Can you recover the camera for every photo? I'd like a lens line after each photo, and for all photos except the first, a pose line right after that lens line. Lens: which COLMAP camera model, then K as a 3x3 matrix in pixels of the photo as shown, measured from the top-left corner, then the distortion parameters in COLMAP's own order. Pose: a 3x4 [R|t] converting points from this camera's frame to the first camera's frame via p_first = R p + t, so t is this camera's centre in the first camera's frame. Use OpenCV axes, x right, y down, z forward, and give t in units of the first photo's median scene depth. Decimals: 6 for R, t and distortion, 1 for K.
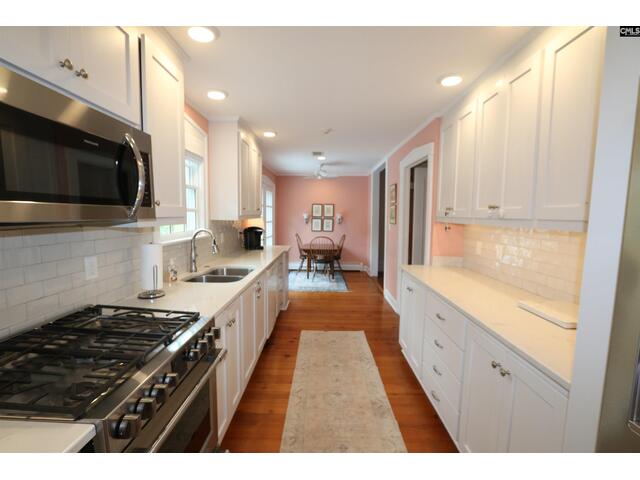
lens RADIAL K [[288.3, 0, 318.5], [0, 288.3, 239.6], [0, 0, 1]] dist [0.000149, 0.000007]
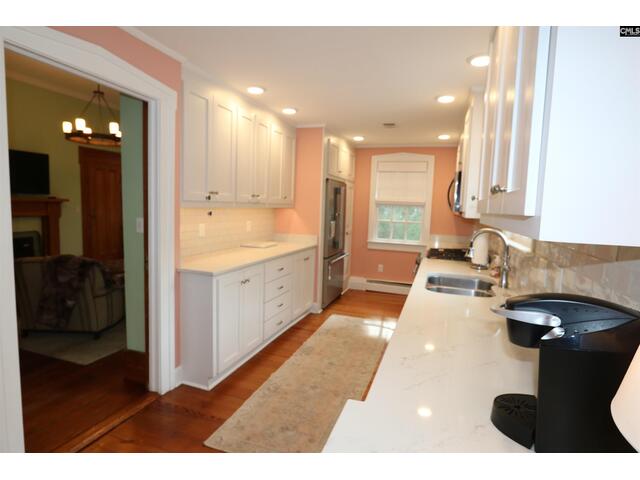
lens RADIAL K [[345.9, 0, 319.5], [0, 345.9, 238.1], [0, 0, 1]] dist [-0.000525, -0.000038]
pose [[-0.947460, -0.083850, 0.308688, -0.251737], [-0.027086, 0.982596, 0.183768, -0.185154], [-0.318725, 0.165752, -0.933242, 2.055787]]
